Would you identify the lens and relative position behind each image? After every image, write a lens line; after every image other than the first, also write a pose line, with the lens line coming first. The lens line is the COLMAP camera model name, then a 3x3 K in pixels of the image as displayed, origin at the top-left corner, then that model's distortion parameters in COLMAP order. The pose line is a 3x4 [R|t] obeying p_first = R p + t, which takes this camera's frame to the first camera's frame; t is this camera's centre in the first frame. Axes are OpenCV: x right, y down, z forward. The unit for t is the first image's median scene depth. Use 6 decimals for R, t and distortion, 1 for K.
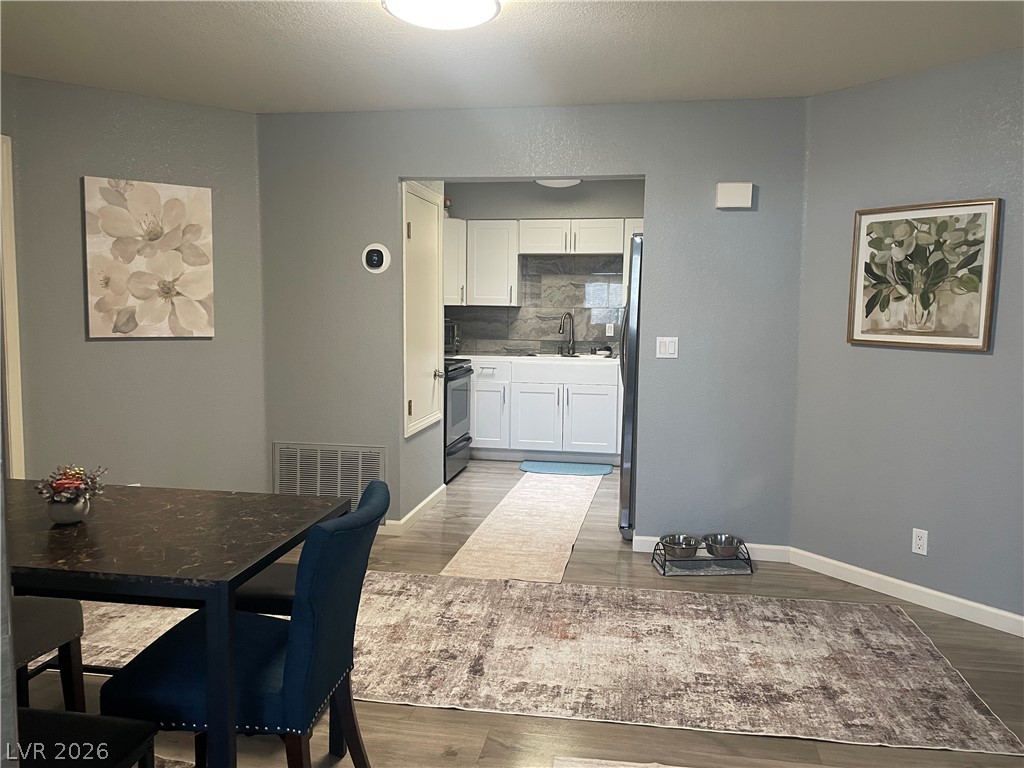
lens RADIAL K [[775.3, 0, 515.8], [0, 775.3, 374.4], [0, 0, 1]] dist [0.089089, -0.131954]
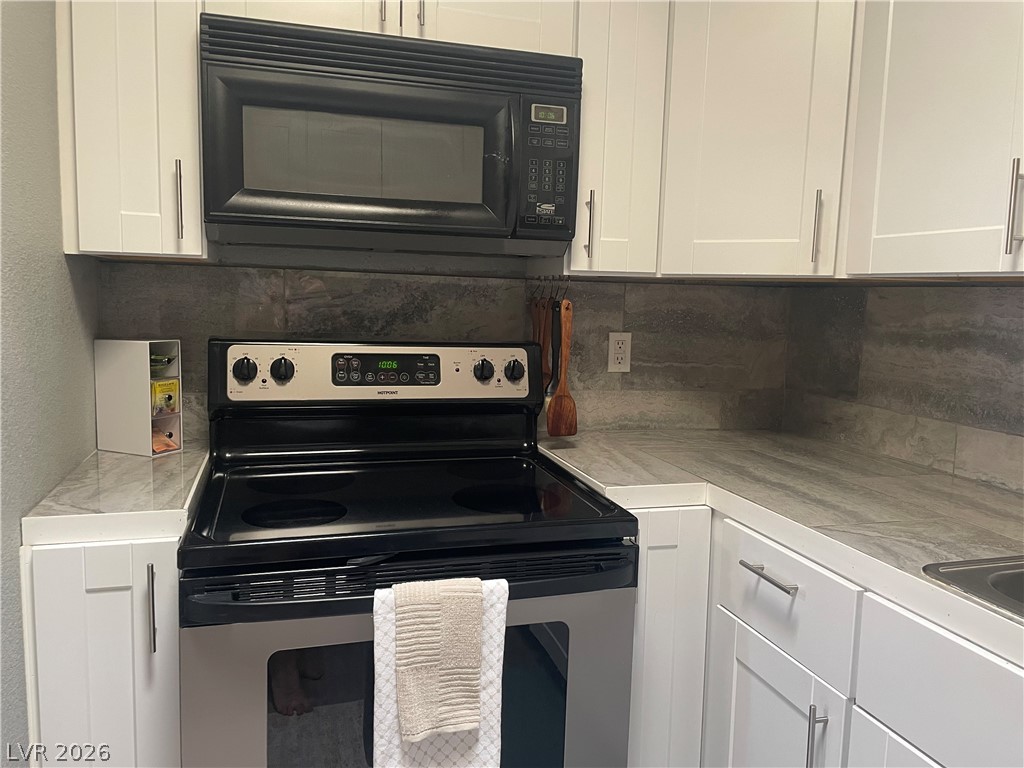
lens RADIAL K [[777.2, 0, 505.9], [0, 777.2, 377.7], [0, 0, 1]] dist [0.092796, -0.131375]
pose [[0.437963, 0.100778, -0.893326, 0.176702], [-0.103942, 0.992709, 0.061031, -0.103347], [0.892964, 0.066125, 0.445245, 1.331220]]
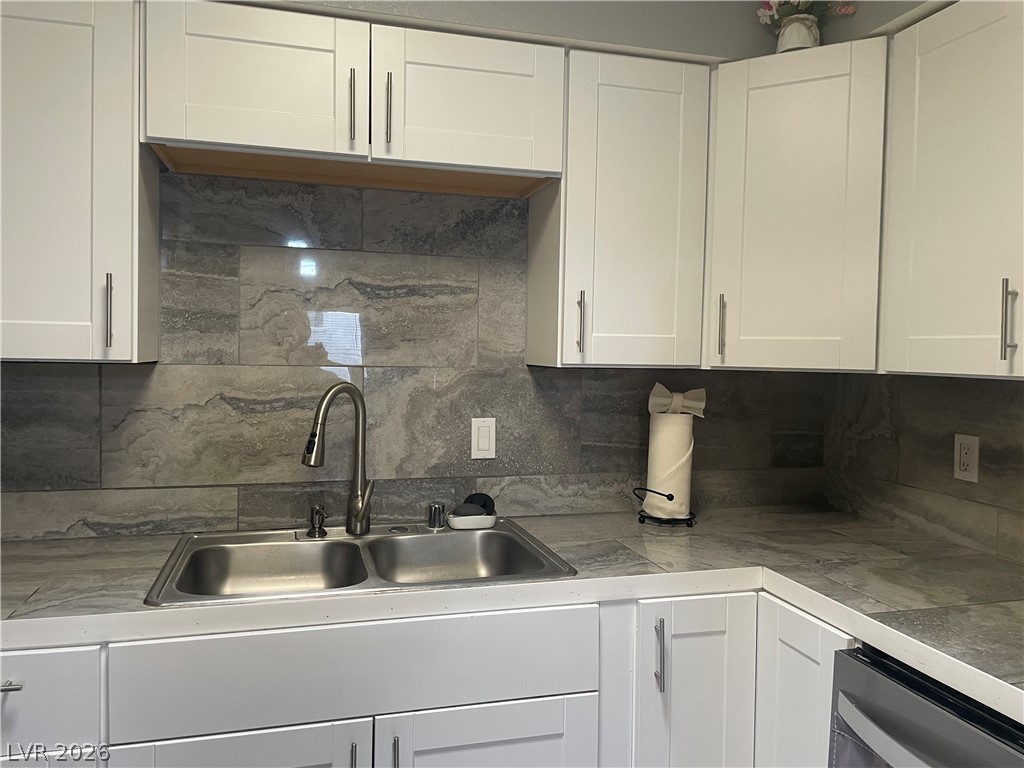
lens RADIAL K [[775.3, 0, 515.8], [0, 775.3, 374.4], [0, 0, 1]] dist [0.089089, -0.131954]
pose [[0.904594, -0.008395, 0.426191, 0.005799], [0.031180, 0.998431, -0.046512, -0.114150], [-0.425131, 0.055363, 0.903437, 1.209243]]
